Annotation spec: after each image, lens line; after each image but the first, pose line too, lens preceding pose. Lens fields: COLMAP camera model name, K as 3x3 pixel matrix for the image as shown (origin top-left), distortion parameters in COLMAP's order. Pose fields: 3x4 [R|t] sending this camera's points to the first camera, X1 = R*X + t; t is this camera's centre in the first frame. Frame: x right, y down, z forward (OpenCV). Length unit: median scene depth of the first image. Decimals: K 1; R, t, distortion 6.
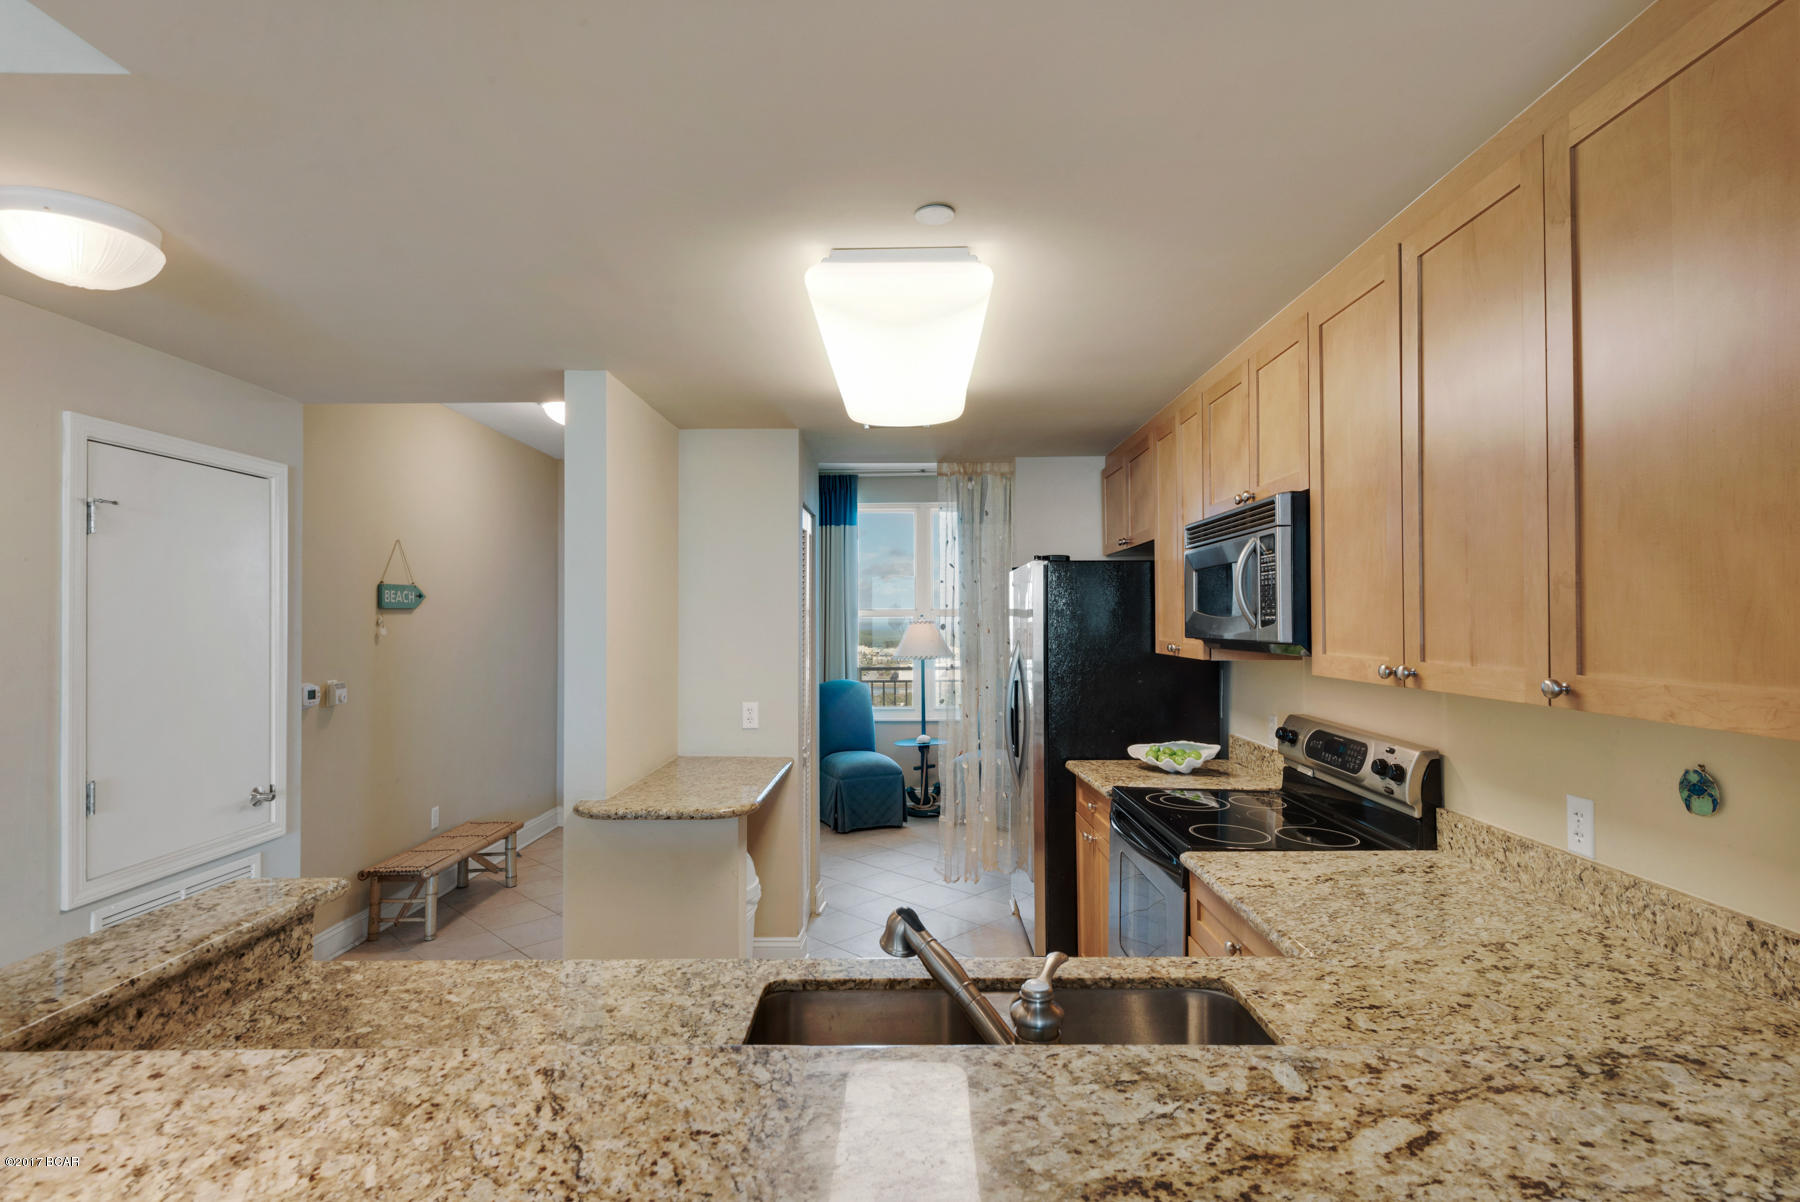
lens RADIAL K [[886.8, 0, 900.0], [0, 886.8, 601.0], [0, 0, 1]] dist [0.016492, -0.015373]
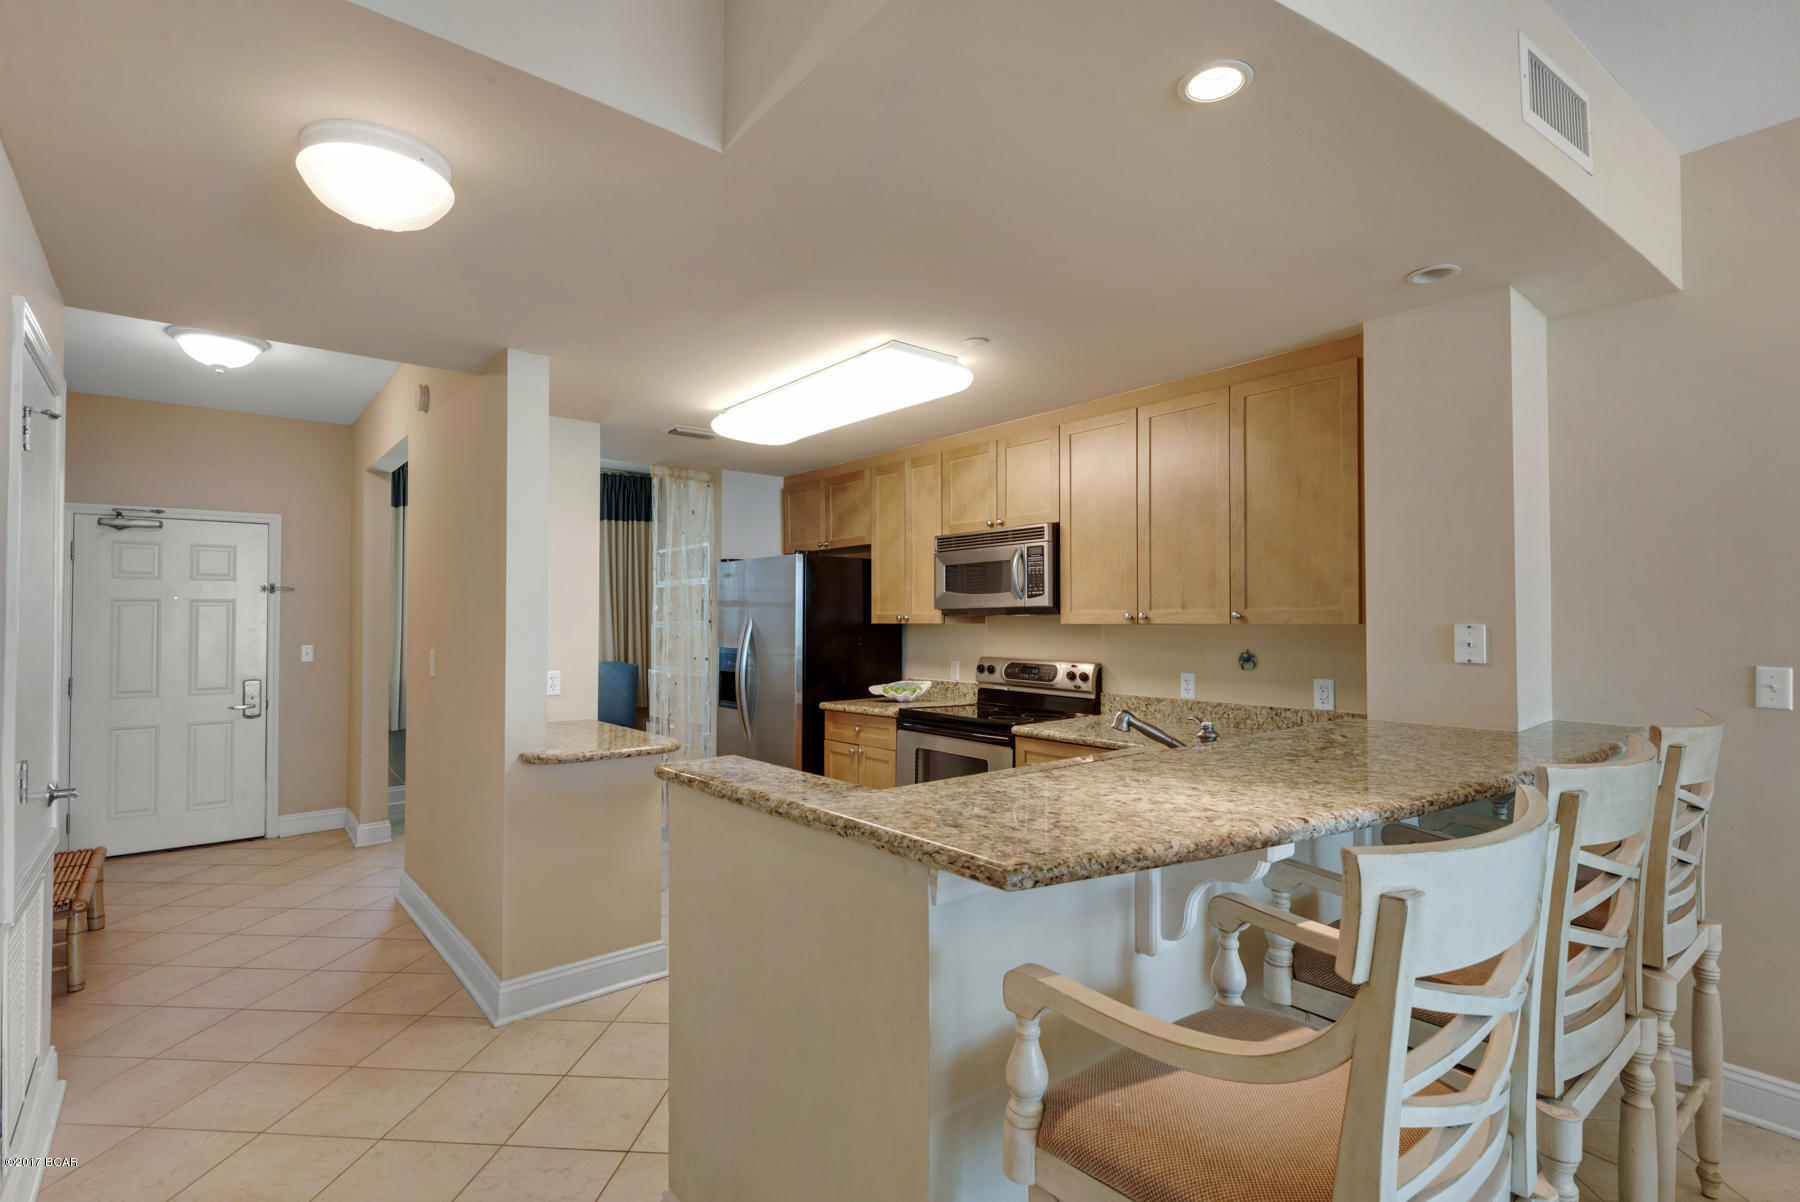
lens RADIAL K [[841.2, 0, 904.2], [0, 841.2, 605.7], [0, 0, 1]] dist [0.037129, -0.029445]
pose [[0.756355, 0.015660, 0.653974, -0.886685], [-0.015413, 0.999863, -0.006117, 0.059523], [-0.653980, -0.005453, 0.756492, -0.097965]]
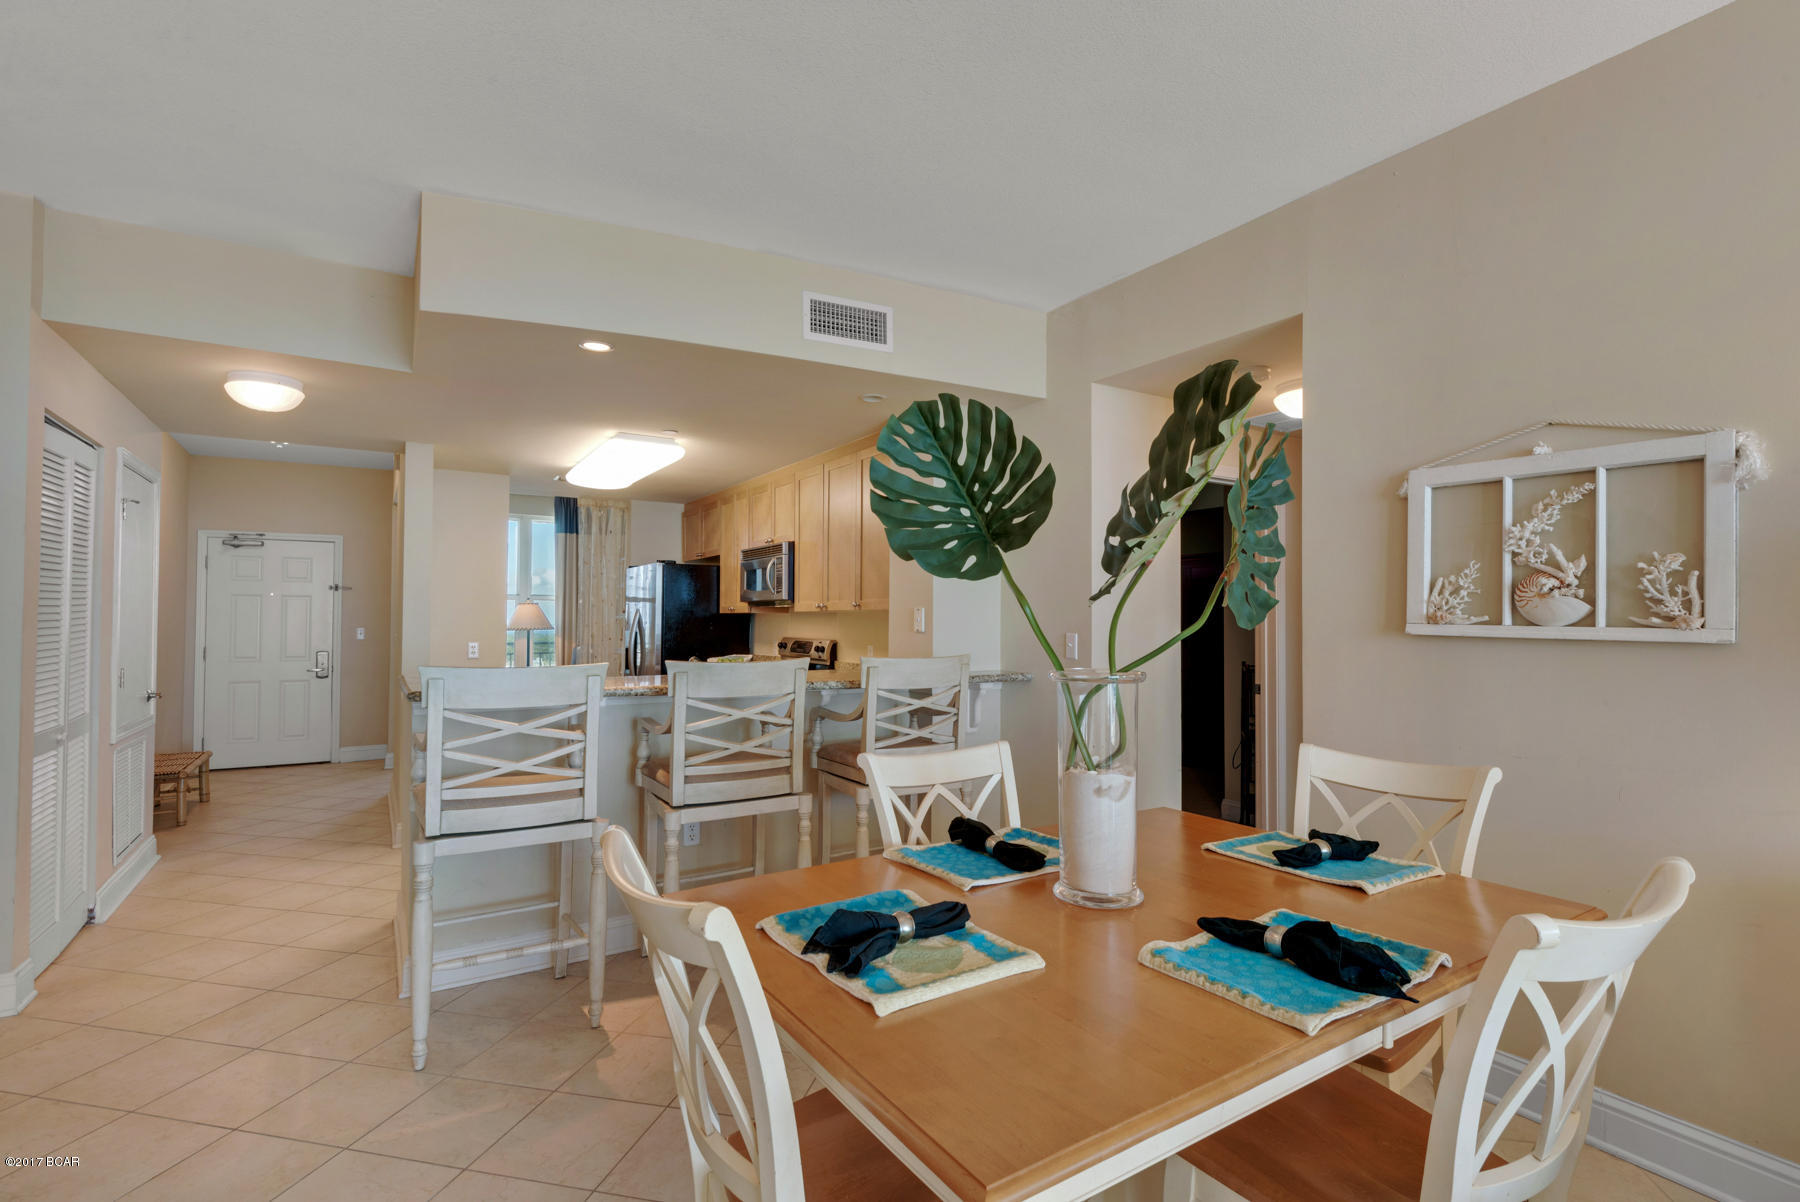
lens RADIAL K [[841.2, 0, 904.2], [0, 841.2, 605.7], [0, 0, 1]] dist [0.037129, -0.029445]
pose [[0.840044, 0.018532, 0.542202, -0.596501], [-0.019001, 0.999808, -0.004735, 0.069281], [-0.542186, -0.006325, 0.840235, -1.233685]]
